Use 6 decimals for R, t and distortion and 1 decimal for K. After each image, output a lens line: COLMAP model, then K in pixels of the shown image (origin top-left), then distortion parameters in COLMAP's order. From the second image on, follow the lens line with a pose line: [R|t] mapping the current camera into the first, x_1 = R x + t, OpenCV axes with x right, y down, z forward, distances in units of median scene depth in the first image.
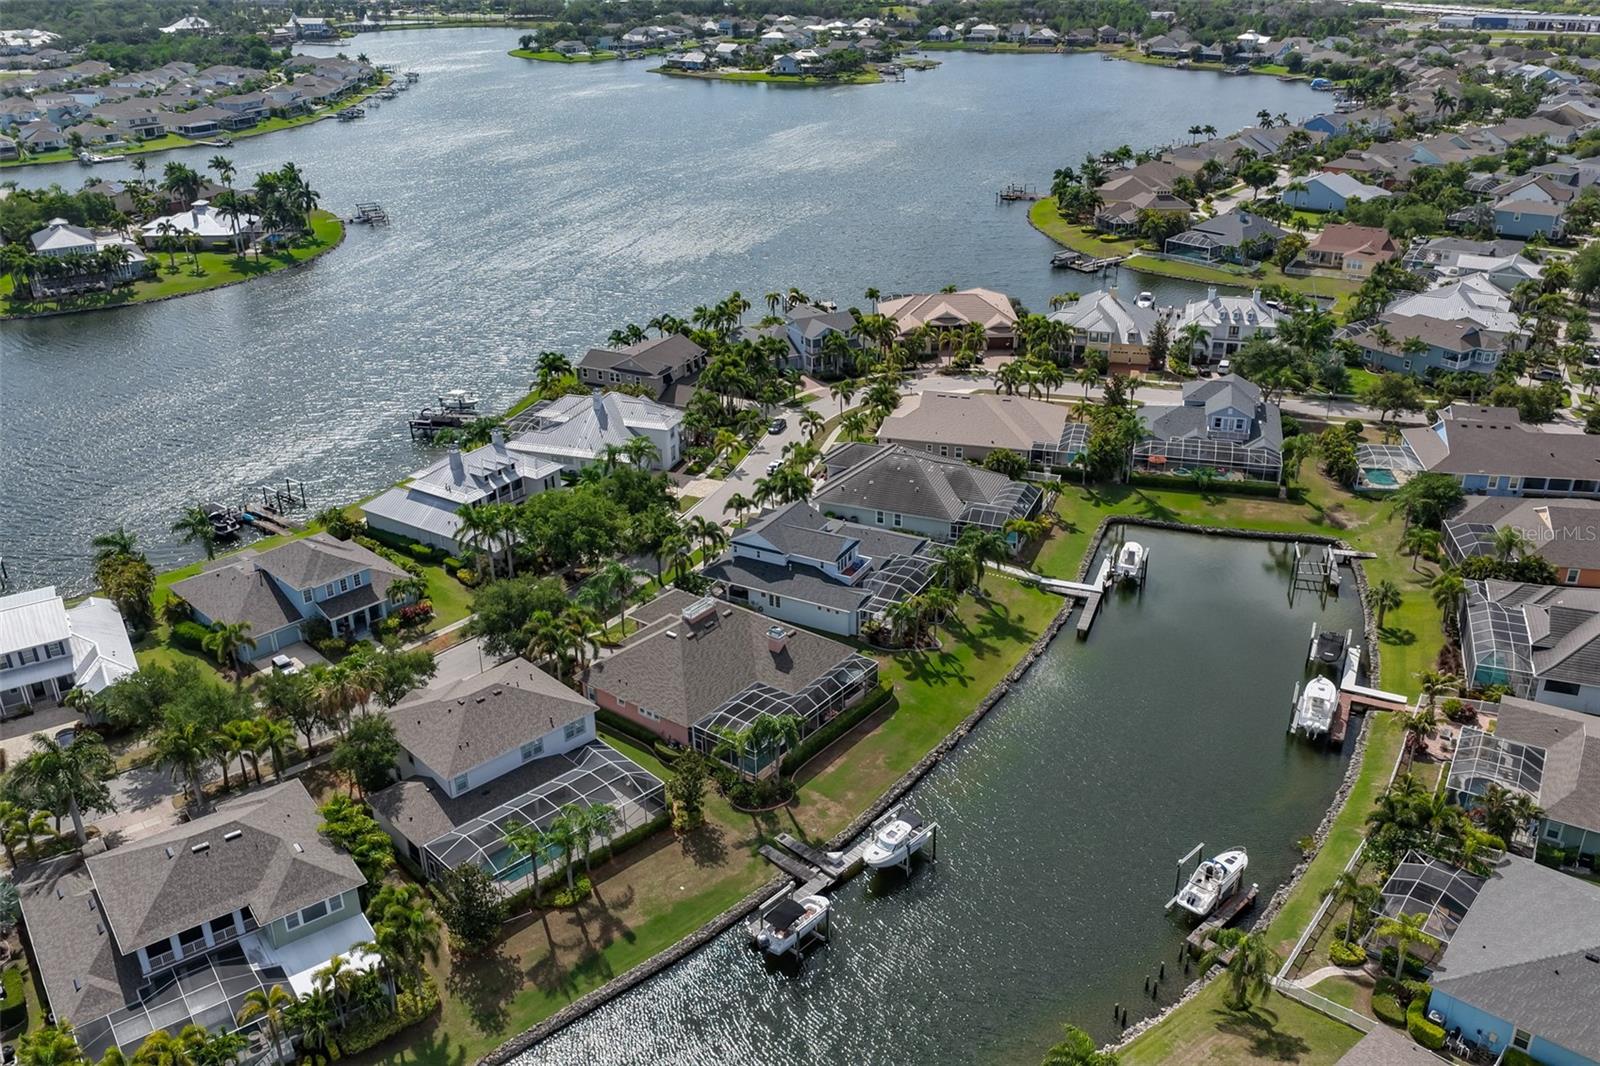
lens RADIAL K [[1333.6, 0, 800.0], [0, 1333.6, 533.0], [0, 0, 1]] dist [-0.010250, 0.031511]
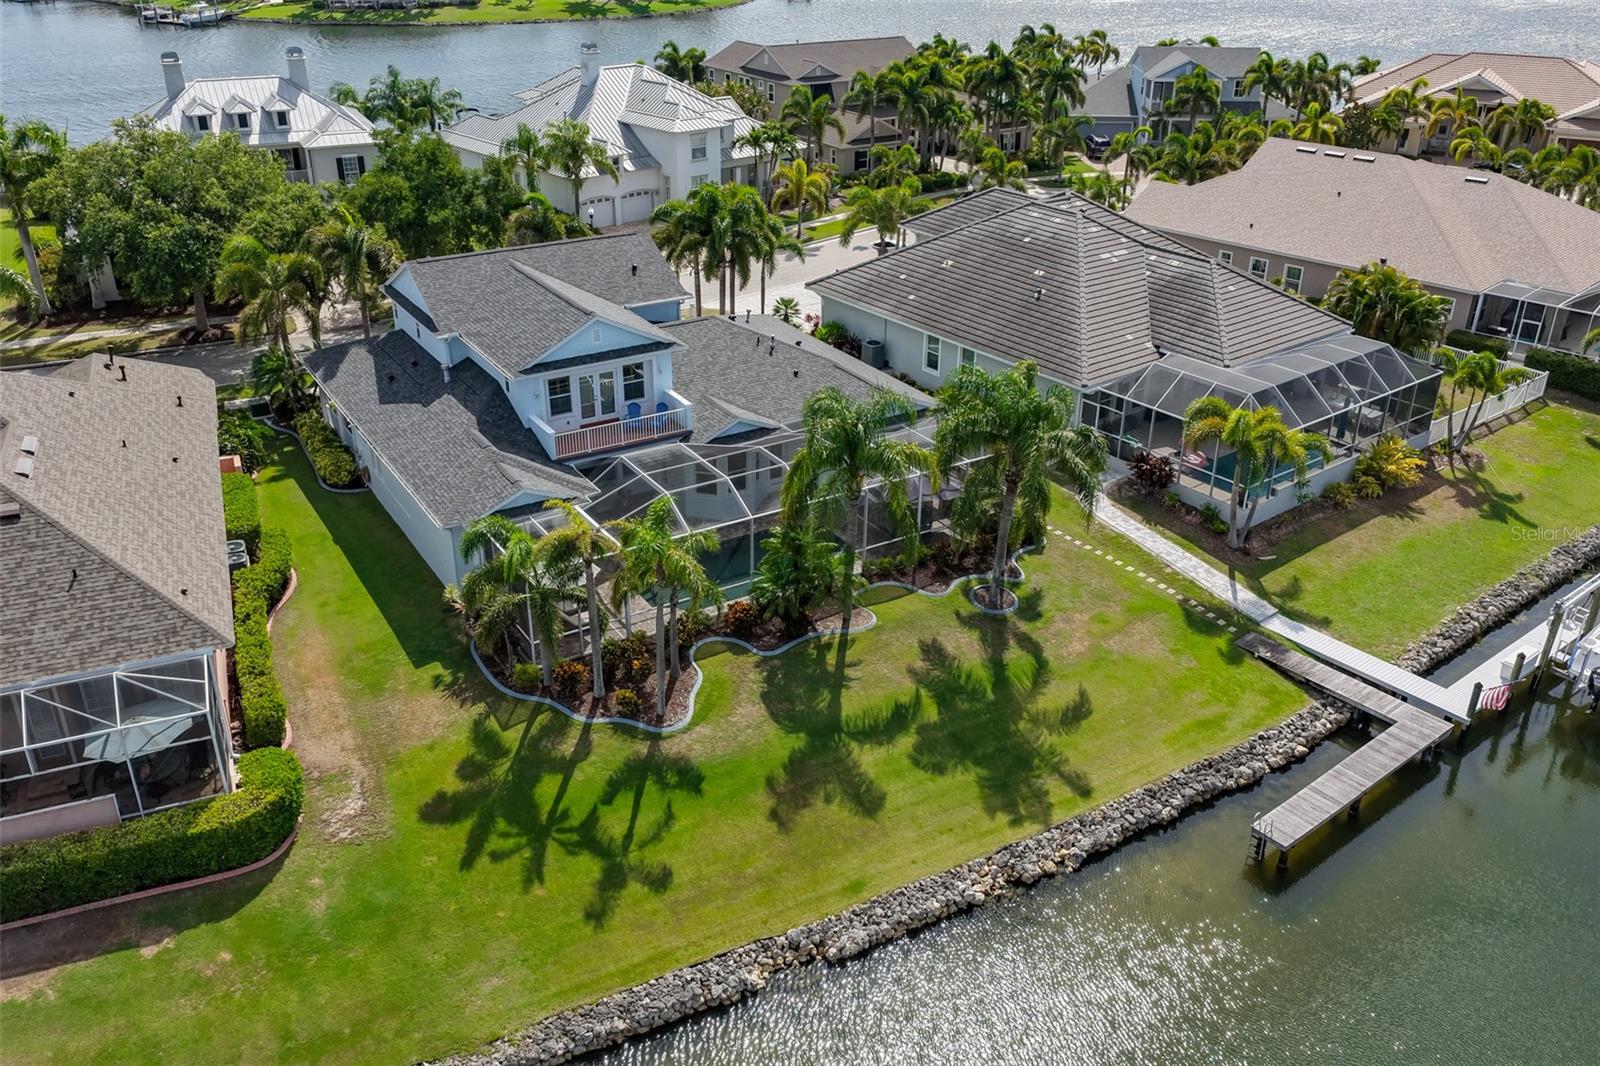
lens RADIAL K [[1333.6, 0, 800.0], [0, 1333.6, 533.0], [0, 0, 1]] dist [-0.010250, 0.031511]
pose [[0.871395, 0.240561, -0.427553, 0.214157], [-0.227800, 0.970279, 0.081645, 0.016244], [0.434487, 0.026252, 0.900296, 0.697476]]
